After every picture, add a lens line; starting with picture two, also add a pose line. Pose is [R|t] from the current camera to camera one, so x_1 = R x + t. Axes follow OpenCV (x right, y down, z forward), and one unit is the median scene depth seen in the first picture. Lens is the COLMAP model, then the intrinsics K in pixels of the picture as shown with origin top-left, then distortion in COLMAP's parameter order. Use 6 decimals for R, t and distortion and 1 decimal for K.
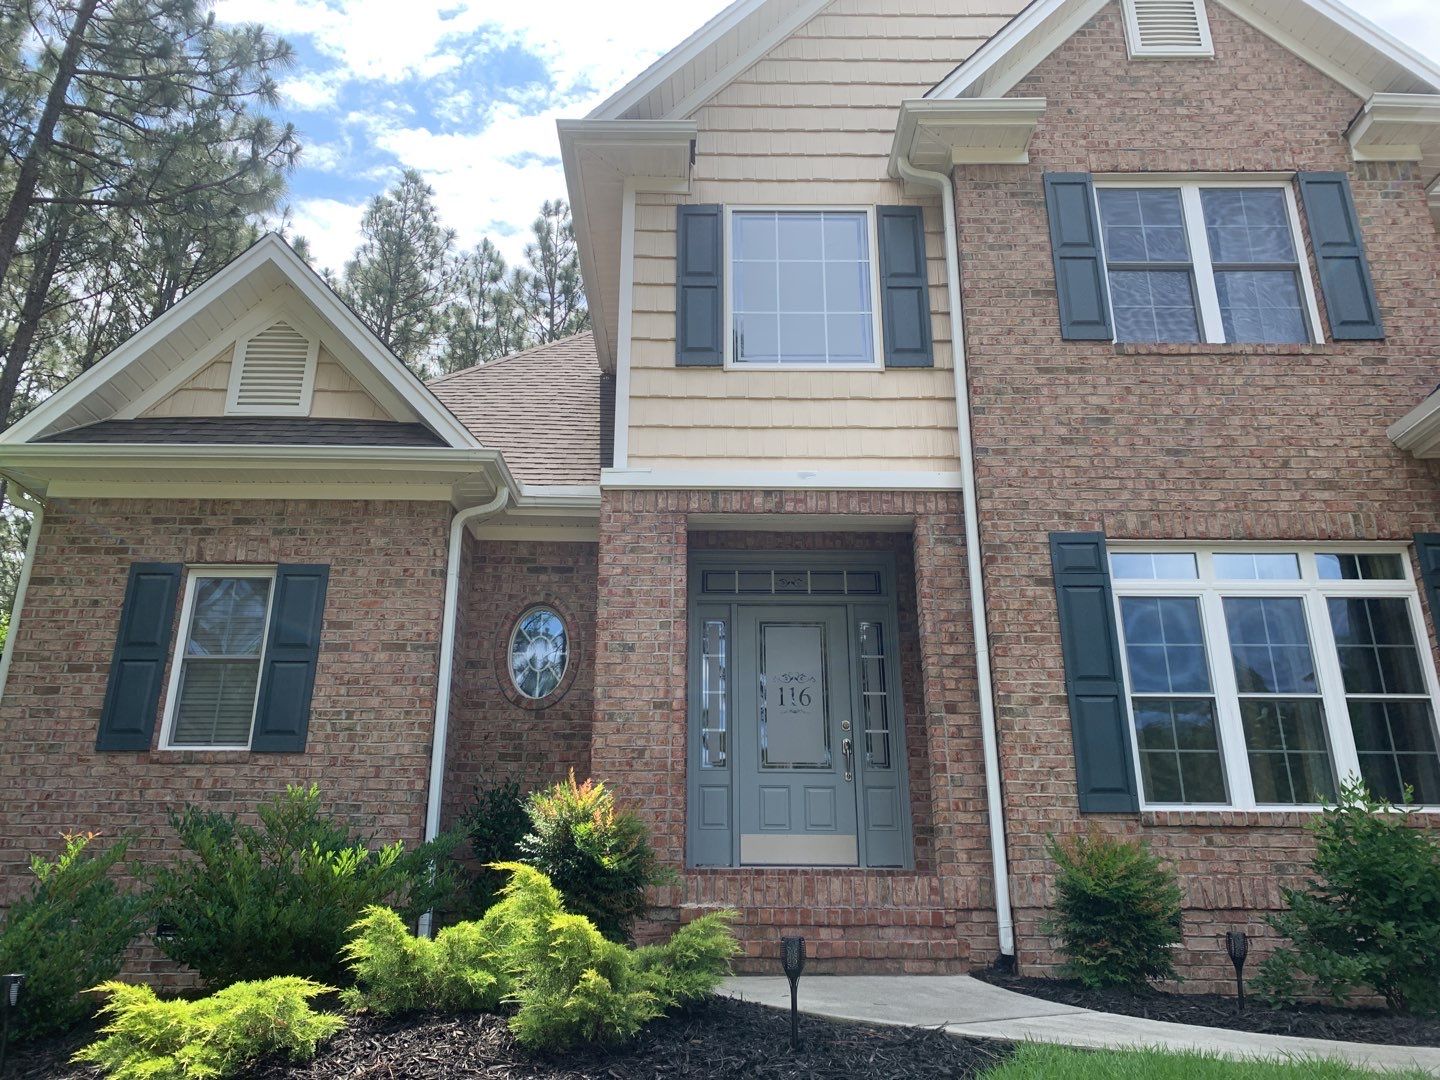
lens RADIAL K [[1109.6, 0, 714.5], [0, 1109.6, 543.7], [0, 0, 1]] dist [0.036991, -0.043964]
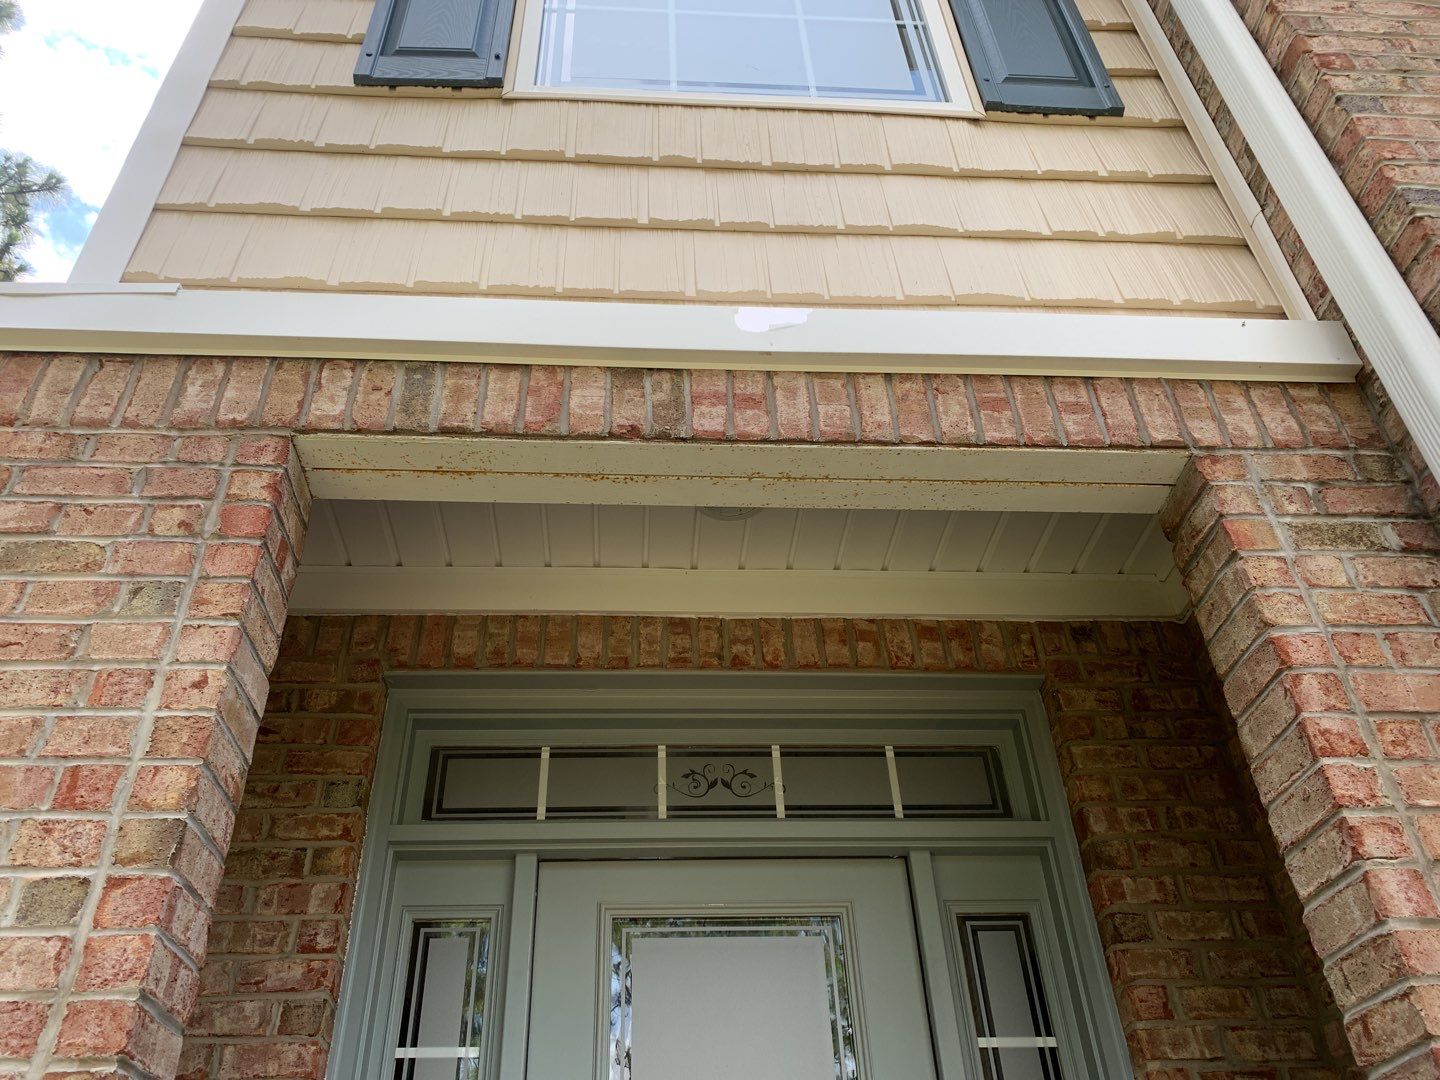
lens RADIAL K [[1109.6, 0, 710.5], [0, 1109.6, 543.3], [0, 0, 1]] dist [0.036991, -0.043964]
pose [[0.998096, 0.004940, 0.061484, 0.055081], [0.013505, 0.955098, -0.295981, 0.074260], [-0.060186, 0.296248, 0.953213, 0.803045]]
